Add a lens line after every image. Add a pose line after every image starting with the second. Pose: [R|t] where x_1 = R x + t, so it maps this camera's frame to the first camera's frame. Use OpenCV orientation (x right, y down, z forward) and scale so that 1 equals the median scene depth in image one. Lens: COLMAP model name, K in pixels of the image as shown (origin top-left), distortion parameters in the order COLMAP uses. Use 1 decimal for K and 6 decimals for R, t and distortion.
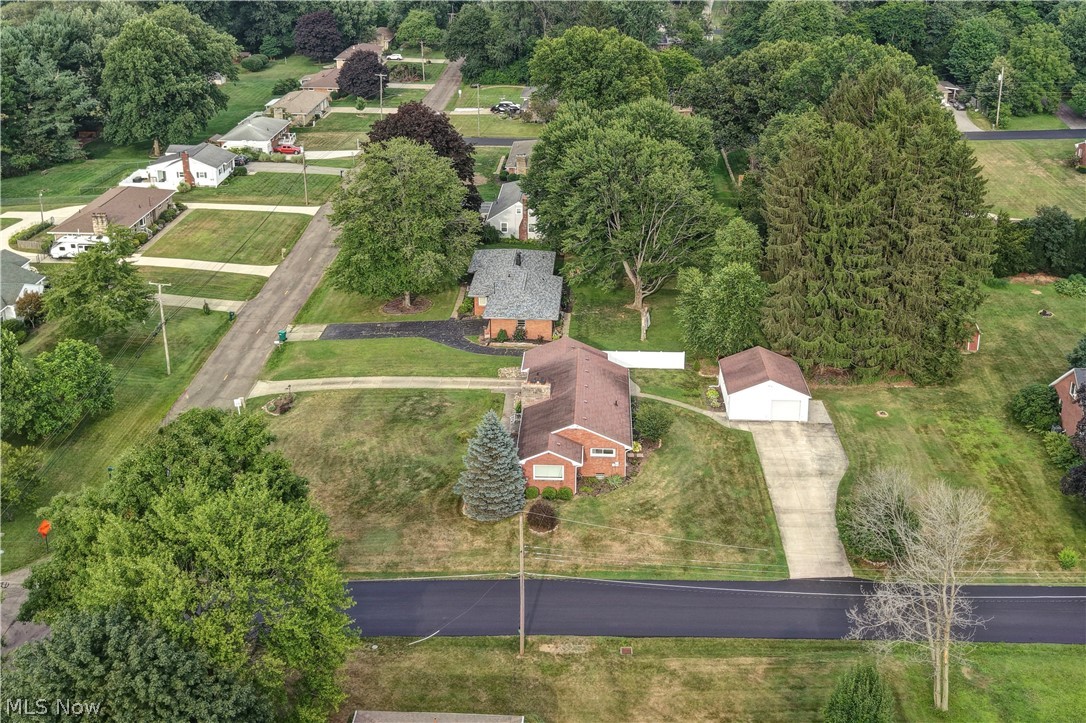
lens RADIAL K [[856.8, 0, 543.0], [0, 856.8, 361.5], [0, 0, 1]] dist [0.011751, -0.008374]
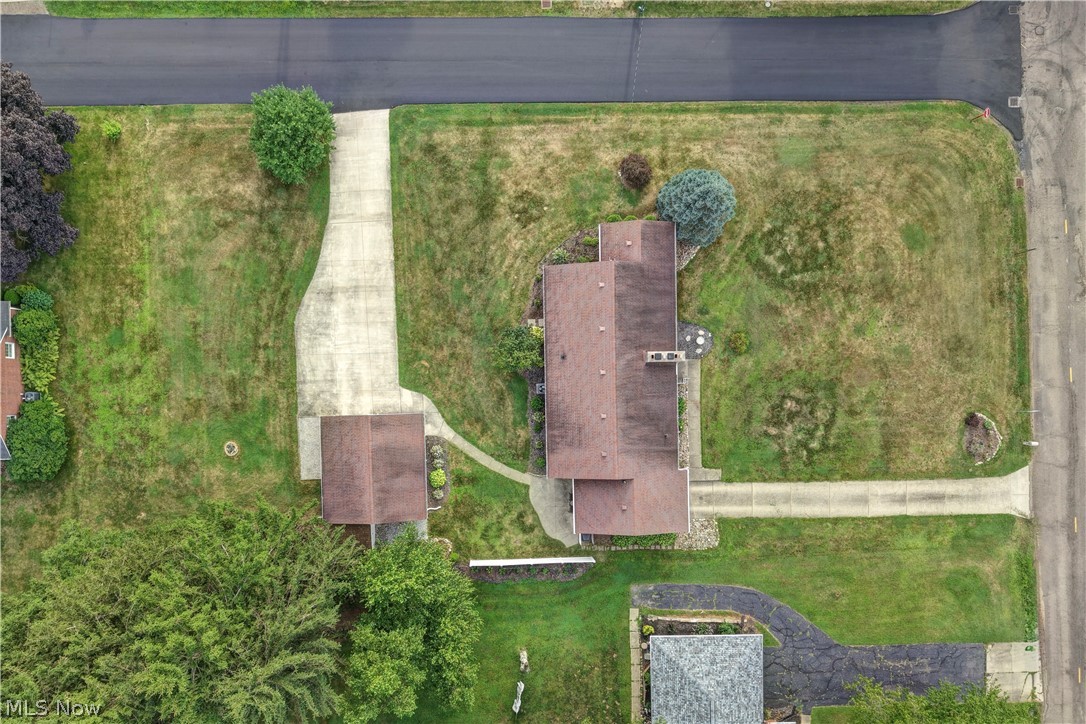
lens RADIAL K [[856.8, 0, 543.0], [0, 856.8, 362.0], [0, 0, 1]] dist [0.011751, -0.008374]
pose [[-0.995900, 0.090300, -0.005335, 0.128042], [-0.055855, -0.567477, 0.821492, -0.728188], [0.071154, 0.818422, 0.570195, 0.626958]]
